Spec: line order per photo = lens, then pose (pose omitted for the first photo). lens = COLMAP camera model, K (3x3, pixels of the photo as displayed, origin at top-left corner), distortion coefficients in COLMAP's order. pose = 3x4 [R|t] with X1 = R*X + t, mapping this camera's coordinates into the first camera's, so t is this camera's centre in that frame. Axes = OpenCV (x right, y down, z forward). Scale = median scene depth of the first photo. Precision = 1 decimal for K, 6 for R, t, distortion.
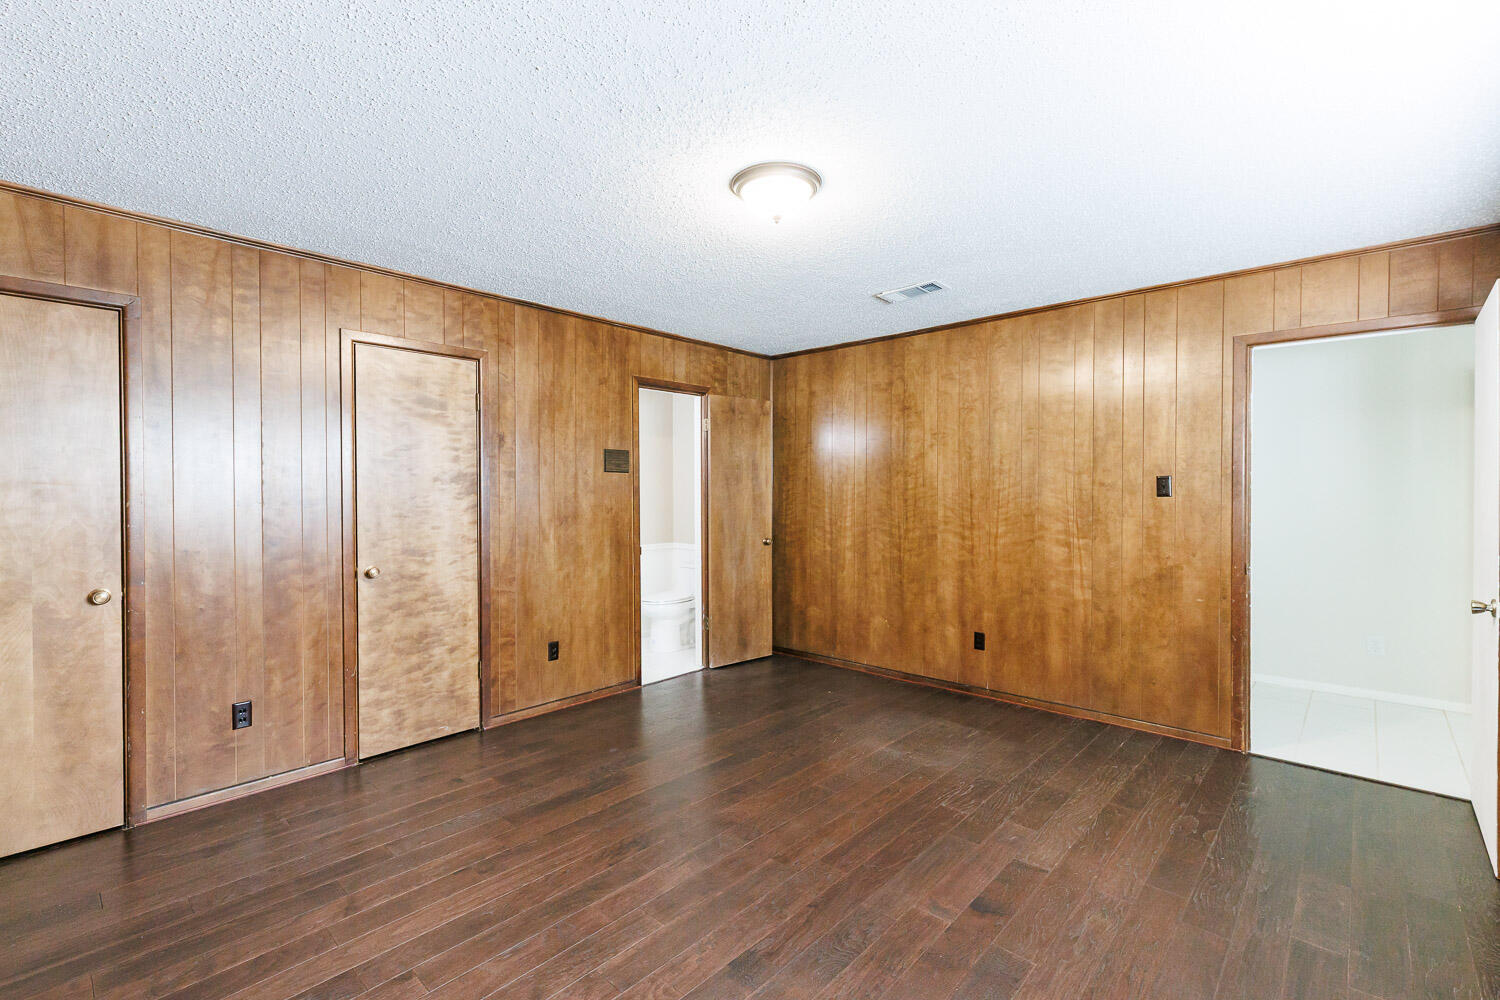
lens RADIAL K [[679.7, 0, 755.2], [0, 679.7, 499.3], [0, 0, 1]] dist [0.000638, -0.000100]
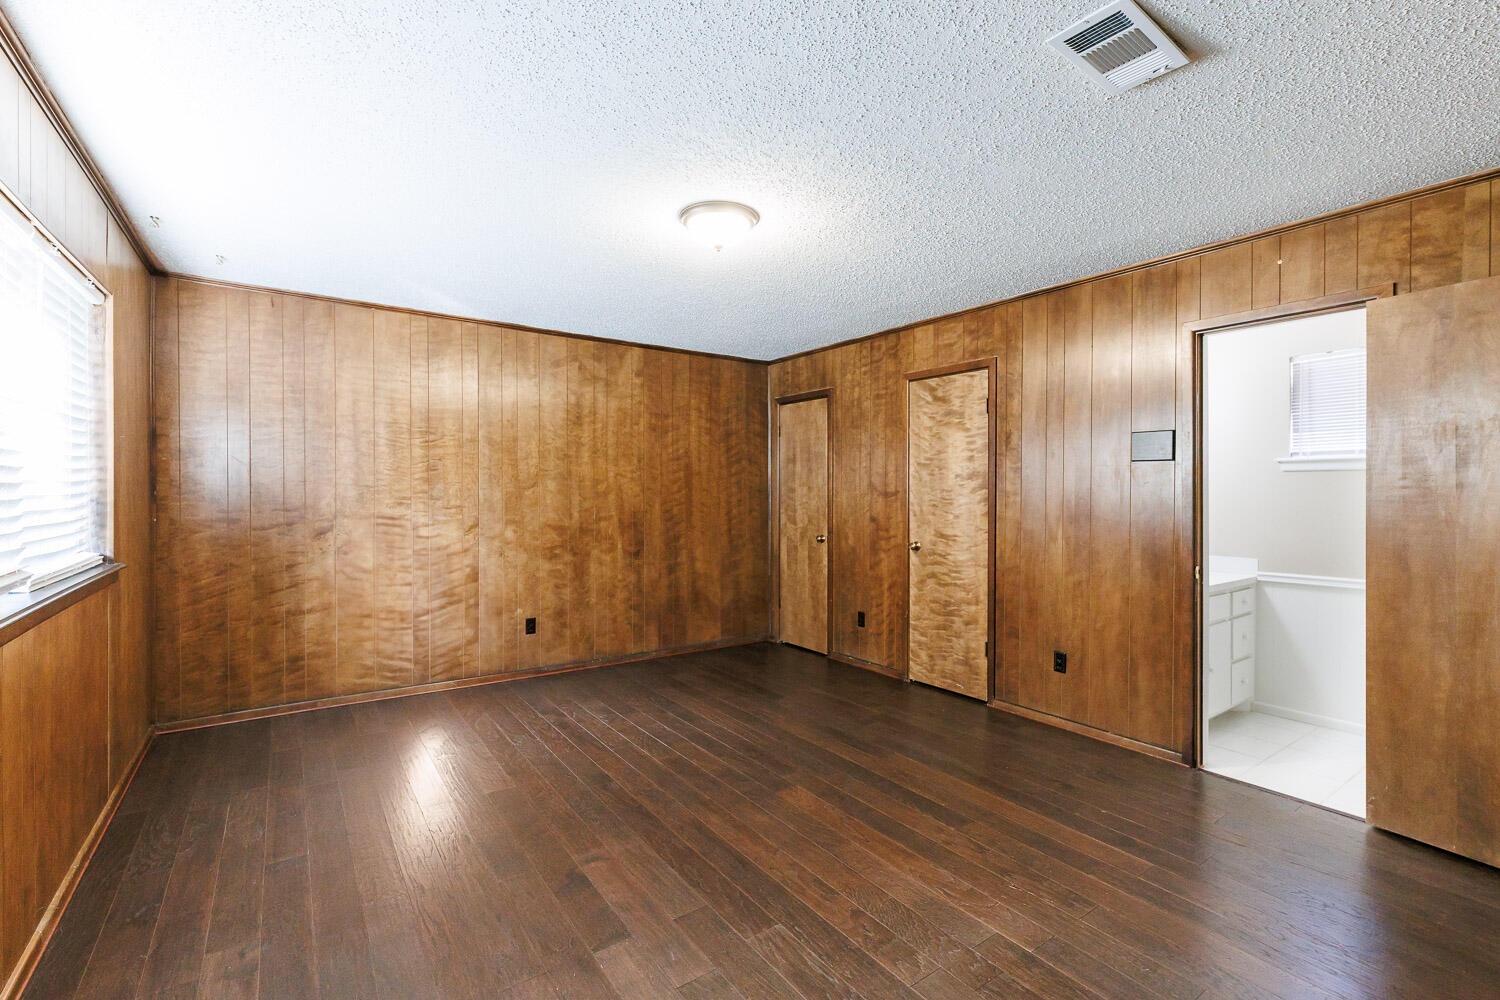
lens RADIAL K [[682.1, 0, 735.2], [0, 682.1, 494.9], [0, 0, 1]] dist [0.001356, 0.000012]
pose [[-0.252817, 0.008392, -0.967478, 0.809340], [-0.012934, 0.999844, 0.012053, -0.007101], [0.967428, 0.015560, -0.252669, 0.939447]]
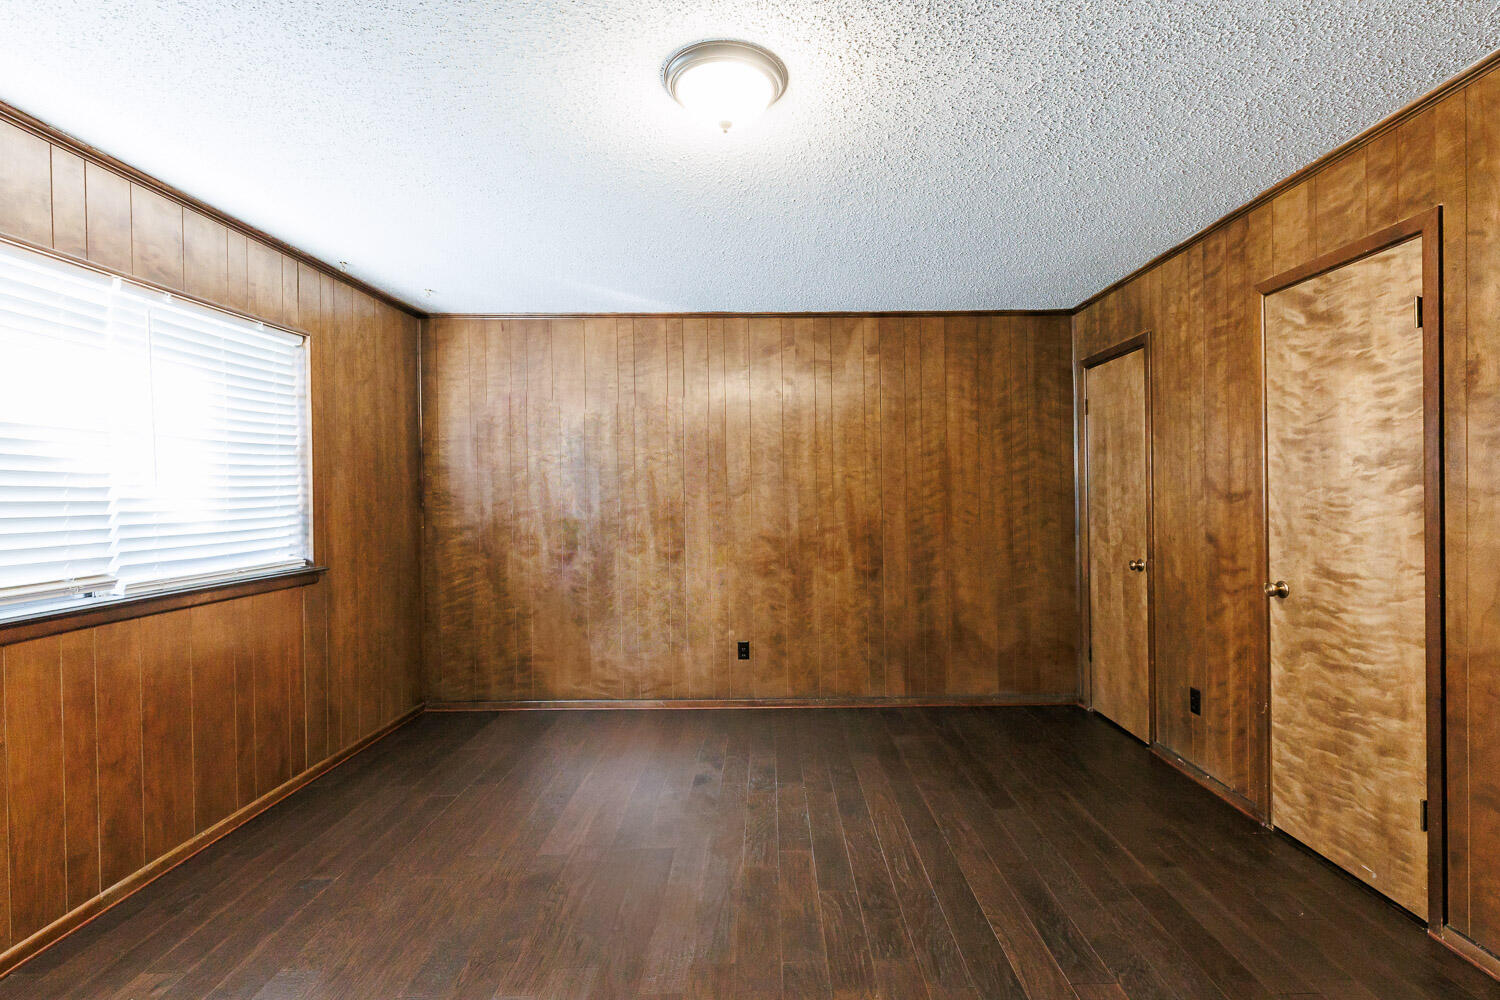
lens RADIAL K [[679.7, 0, 755.2], [0, 679.7, 499.3], [0, 0, 1]] dist [0.000638, -0.000100]
pose [[-0.758141, 0.015977, -0.651895, 0.355500], [0.007643, 0.999849, 0.015615, -0.009245], [0.652046, 0.006856, -0.758148, 1.128695]]
